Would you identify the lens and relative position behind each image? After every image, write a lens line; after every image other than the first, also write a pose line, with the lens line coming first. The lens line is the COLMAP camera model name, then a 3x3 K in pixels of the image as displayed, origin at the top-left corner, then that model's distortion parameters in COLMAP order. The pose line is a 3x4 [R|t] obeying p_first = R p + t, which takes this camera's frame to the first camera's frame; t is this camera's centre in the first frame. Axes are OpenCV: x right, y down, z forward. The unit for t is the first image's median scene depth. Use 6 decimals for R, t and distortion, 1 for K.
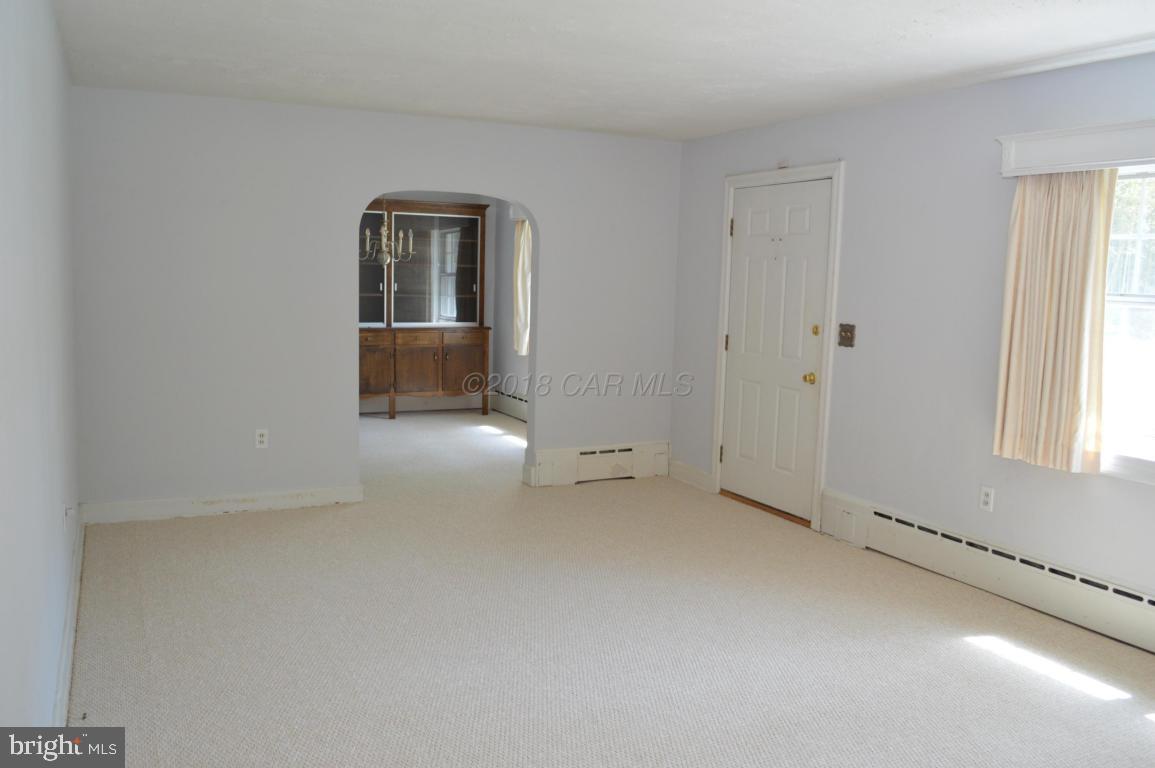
lens RADIAL K [[899.2, 0, 567.6], [0, 899.2, 388.4], [0, 0, 1]] dist [-0.101411, 0.018844]
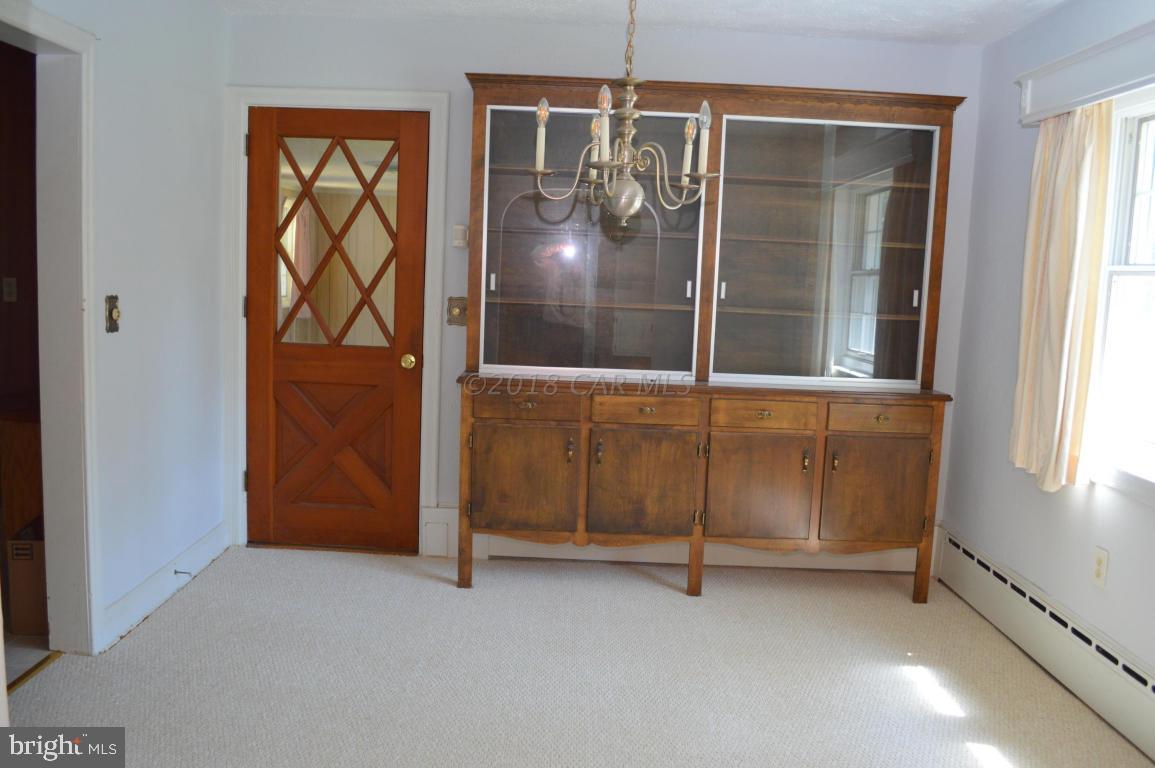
lens RADIAL K [[899.2, 0, 584.3], [0, 899.2, 395.9], [0, 0, 1]] dist [-0.101411, 0.018844]
pose [[0.886676, 0.065438, -0.457738, -0.049979], [-0.070775, 0.997477, 0.005502, -0.059296], [0.456943, 0.027518, 0.889070, 0.576192]]
